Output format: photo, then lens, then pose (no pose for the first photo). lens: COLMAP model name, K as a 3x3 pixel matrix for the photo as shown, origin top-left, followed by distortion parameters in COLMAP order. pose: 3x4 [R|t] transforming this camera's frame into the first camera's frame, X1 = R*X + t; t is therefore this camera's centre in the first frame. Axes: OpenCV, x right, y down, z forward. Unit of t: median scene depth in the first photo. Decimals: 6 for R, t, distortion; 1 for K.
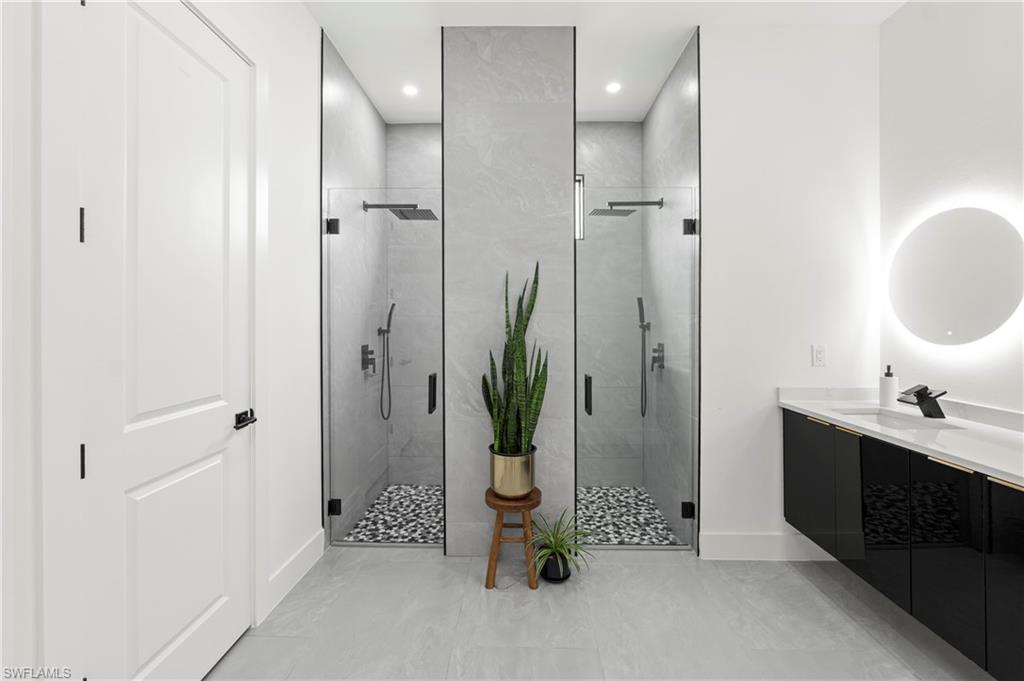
lens RADIAL K [[419.9, 0, 516.6], [0, 419.9, 321.9], [0, 0, 1]] dist [-0.010741, 0.000129]
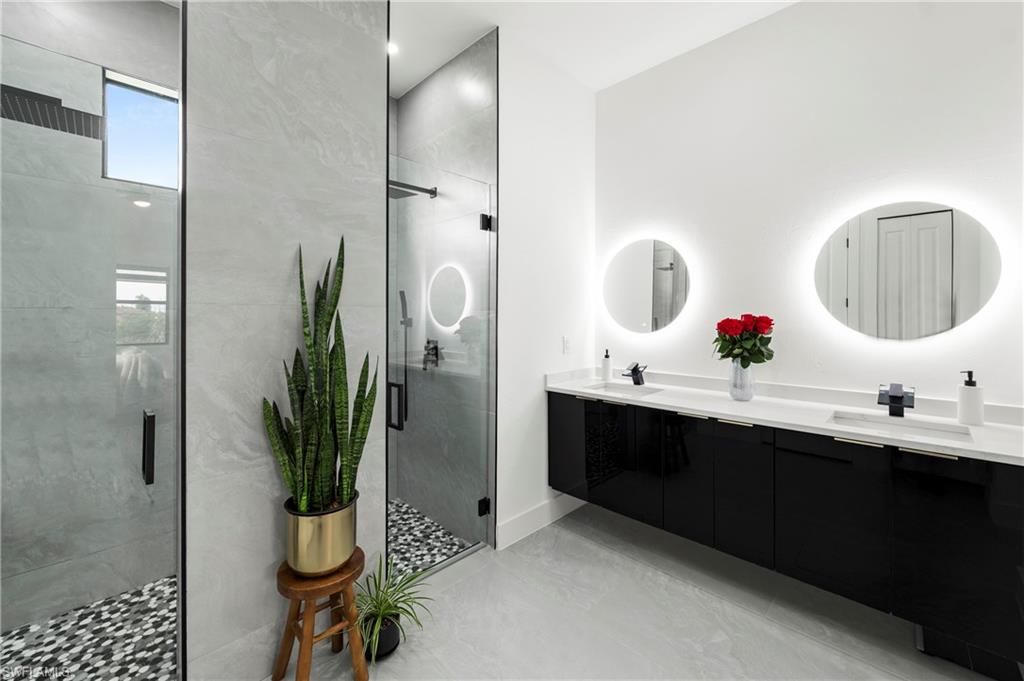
lens RADIAL K [[419.9, 0, 506.7], [0, 419.9, 312.7], [0, 0, 1]] dist [-0.010741, 0.000129]
pose [[0.683174, 0.005991, 0.730231, -0.289725], [-0.000637, 0.999971, -0.007609, -0.003980], [-0.730255, 0.004733, 0.683158, 0.283809]]
